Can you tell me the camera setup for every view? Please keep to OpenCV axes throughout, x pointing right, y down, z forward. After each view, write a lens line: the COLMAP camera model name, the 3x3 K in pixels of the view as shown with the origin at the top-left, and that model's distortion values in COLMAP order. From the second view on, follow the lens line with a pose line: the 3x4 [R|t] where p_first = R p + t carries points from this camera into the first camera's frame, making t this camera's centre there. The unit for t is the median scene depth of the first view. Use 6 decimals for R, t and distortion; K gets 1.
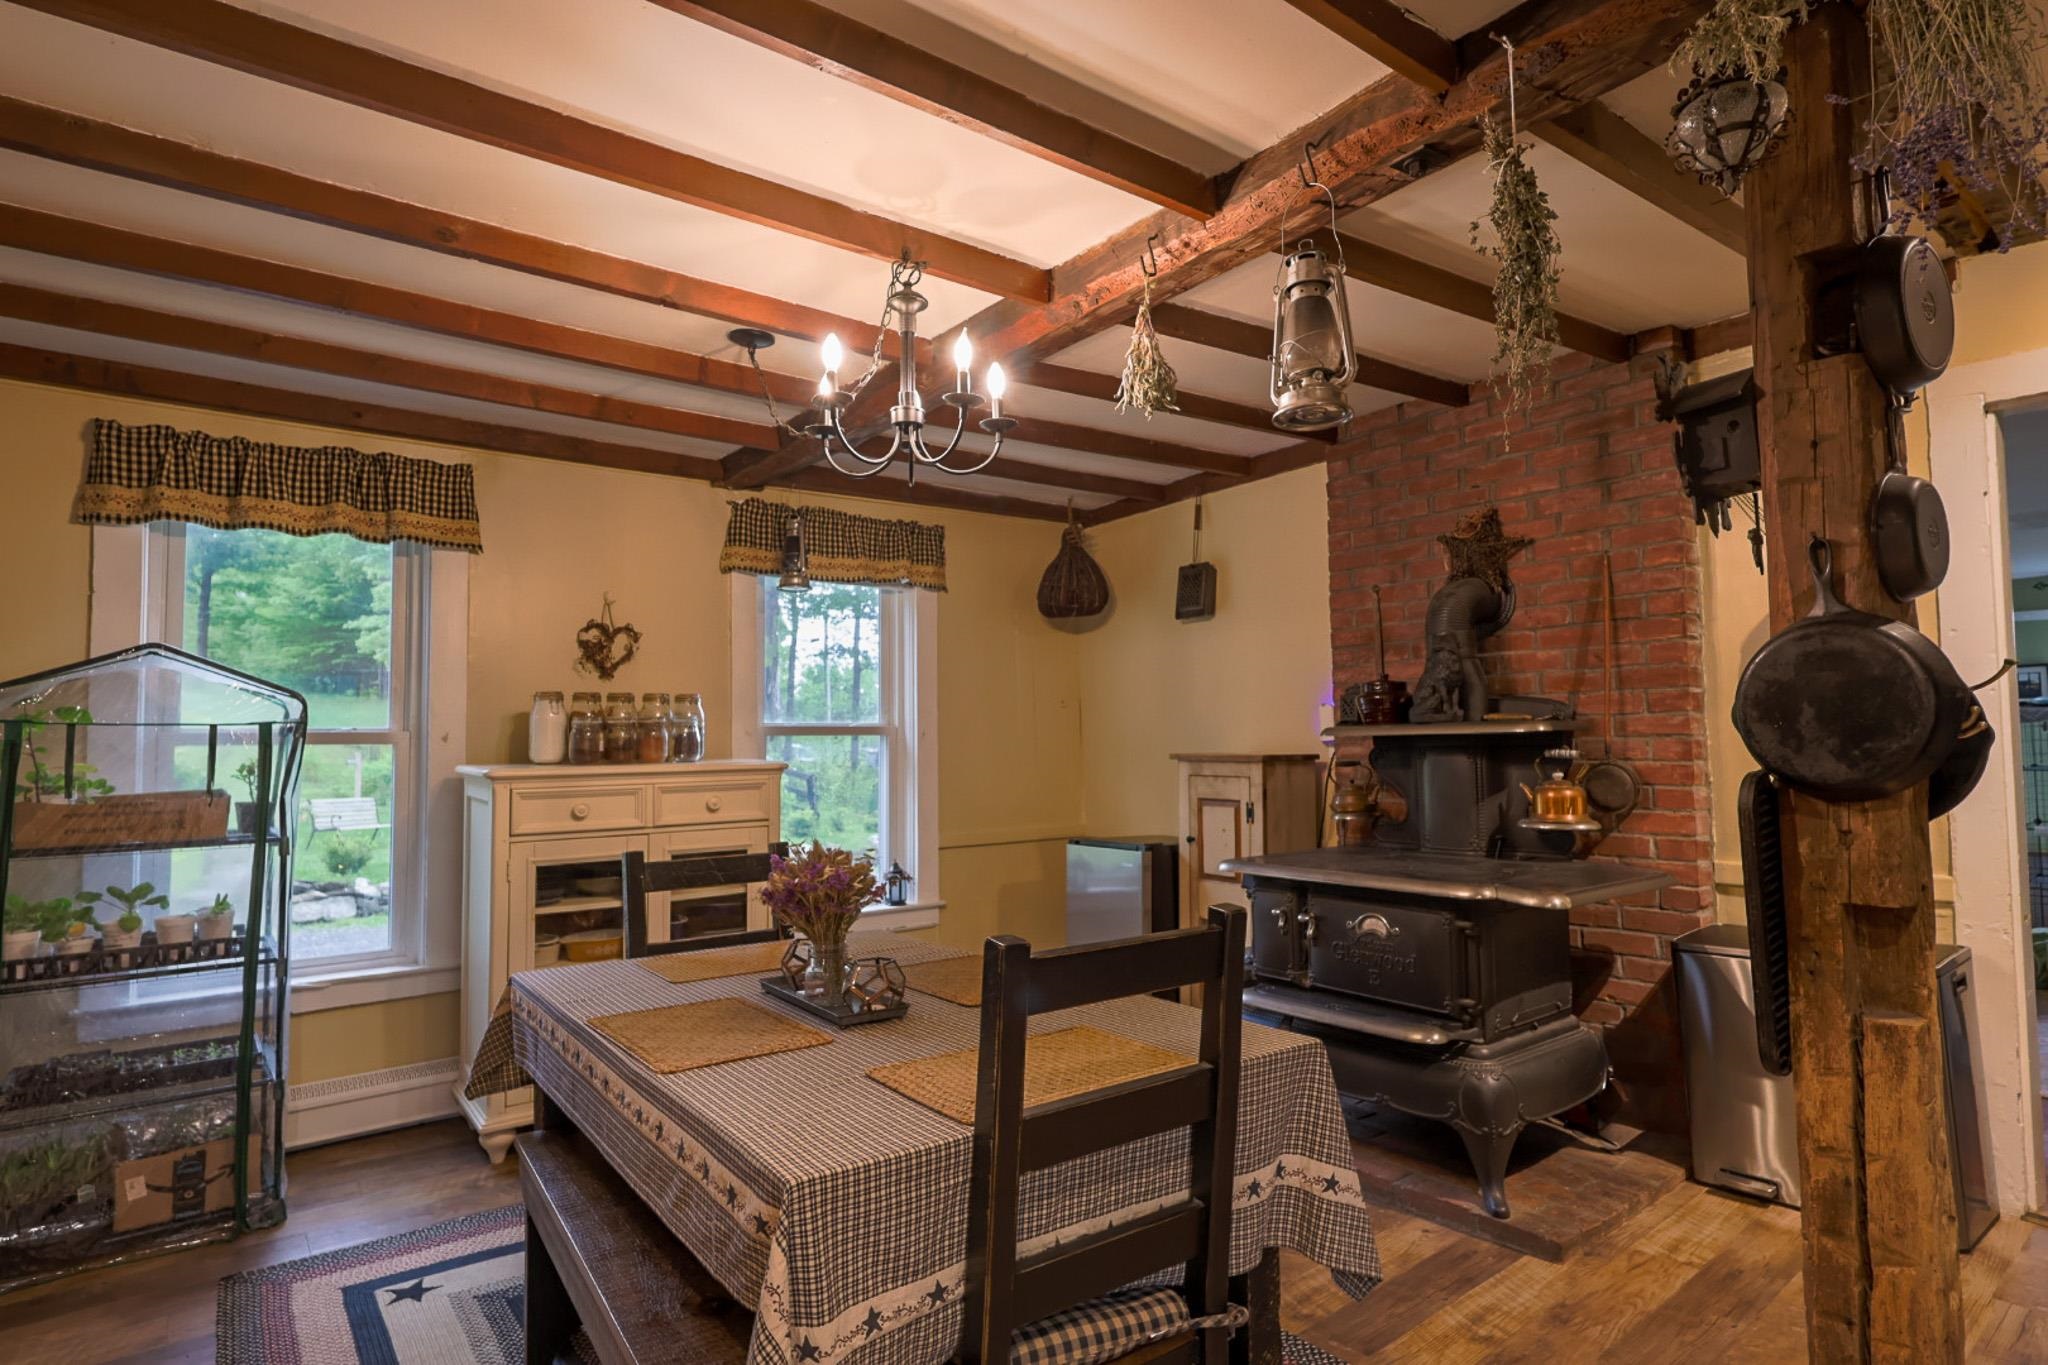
lens RADIAL K [[1103.0, 0, 1012.0], [0, 1103.0, 687.6], [0, 0, 1]] dist [0.004128, 0.001570]
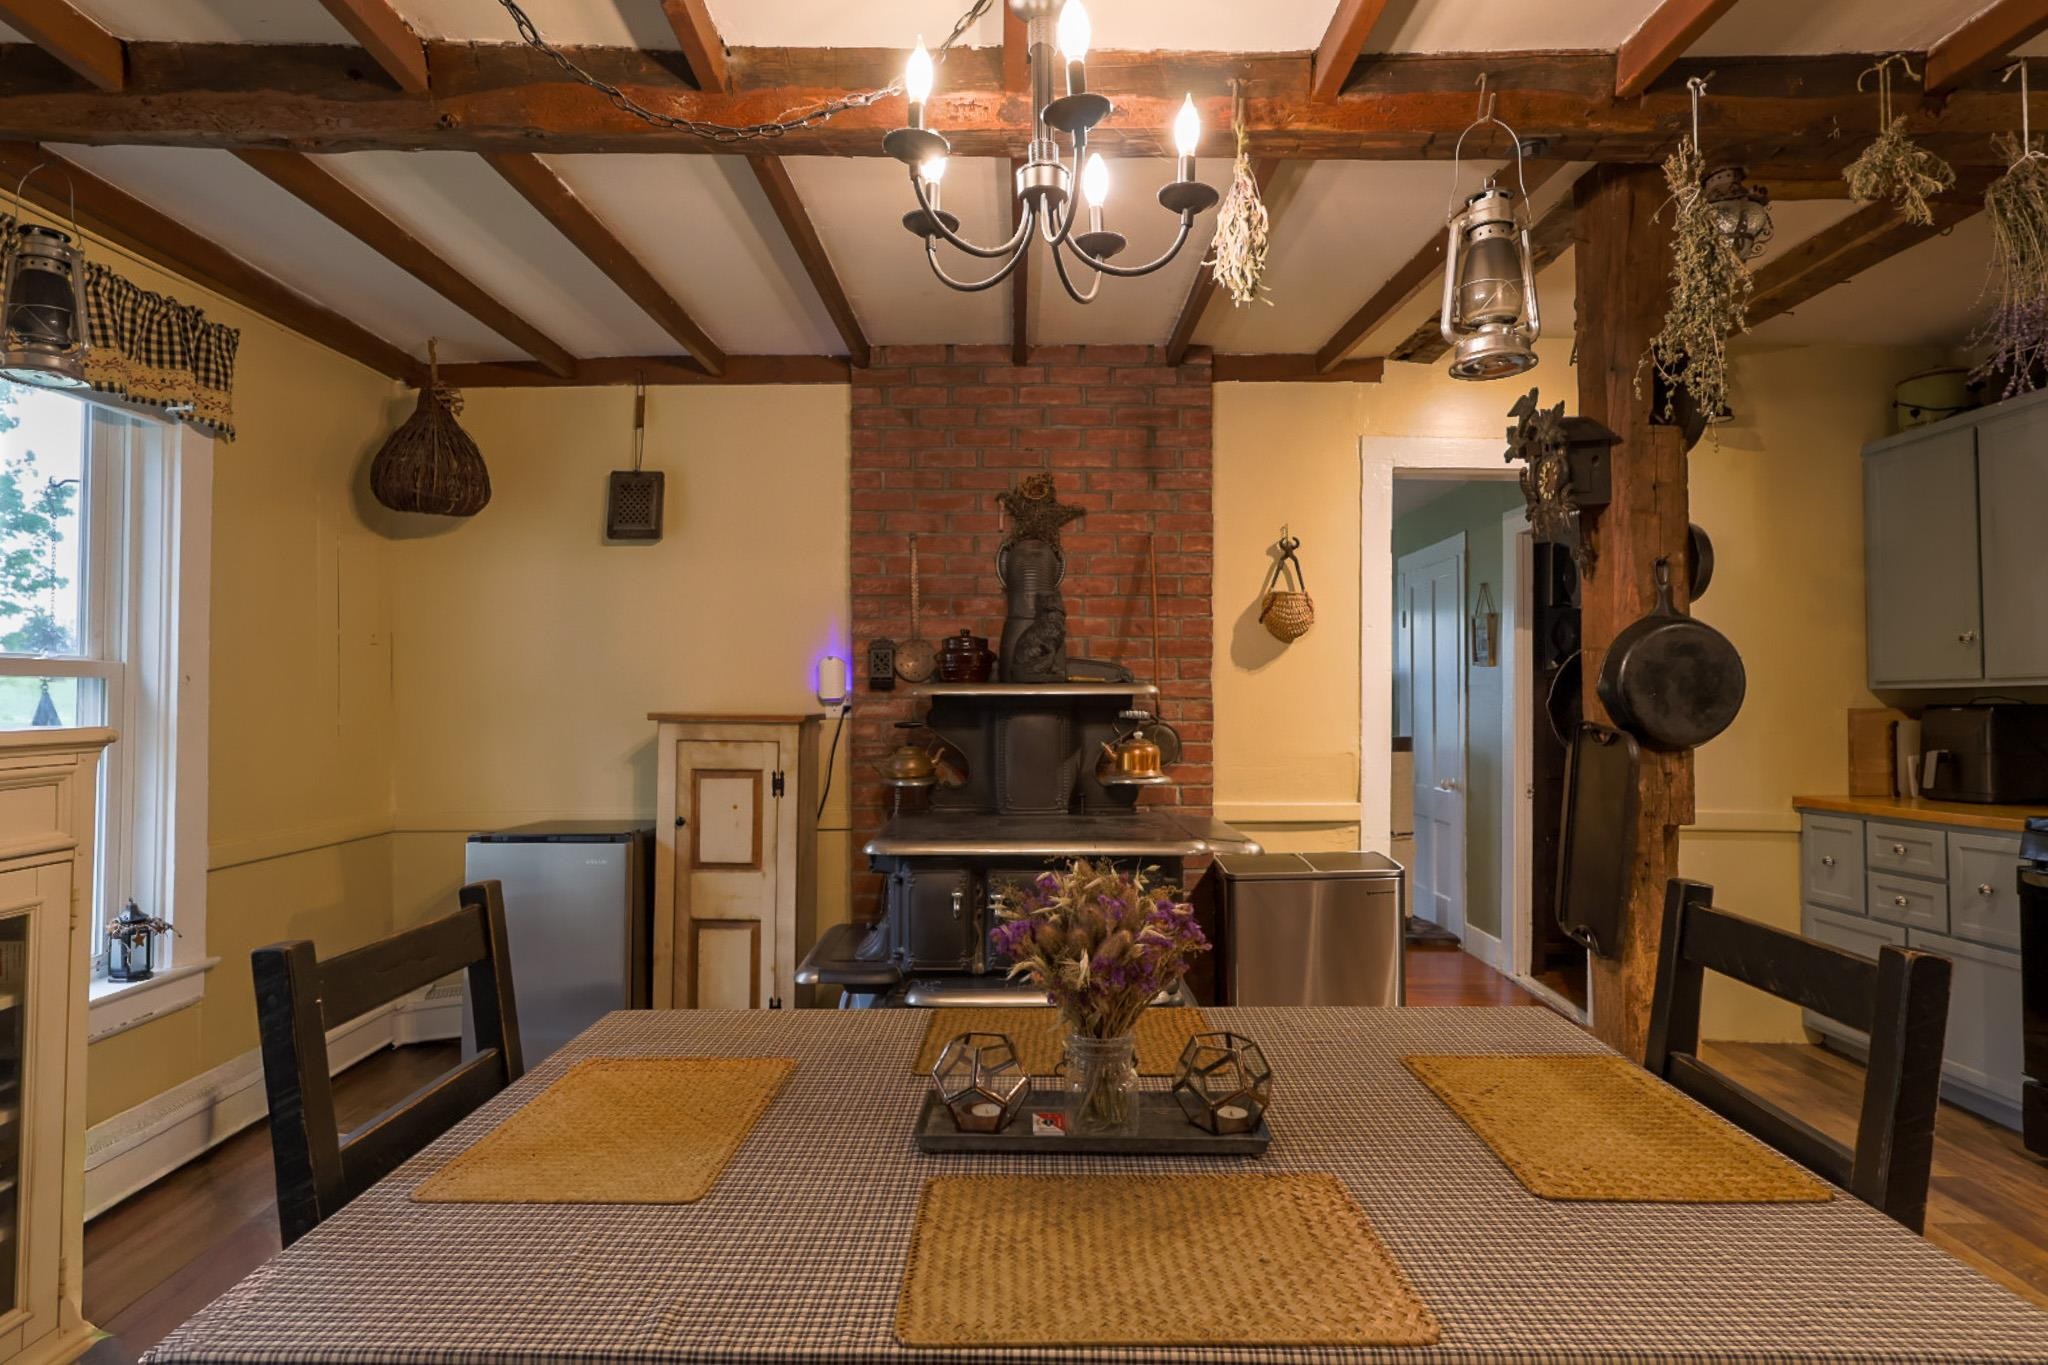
lens RADIAL K [[1103.0, 0, 1012.0], [0, 1103.0, 687.6], [0, 0, 1]] dist [0.004128, 0.001570]
pose [[0.585111, 0.020426, 0.810696, -0.408092], [-0.051984, 0.998571, 0.012360, 0.023775], [-0.809285, -0.049375, 0.585337, 0.418991]]
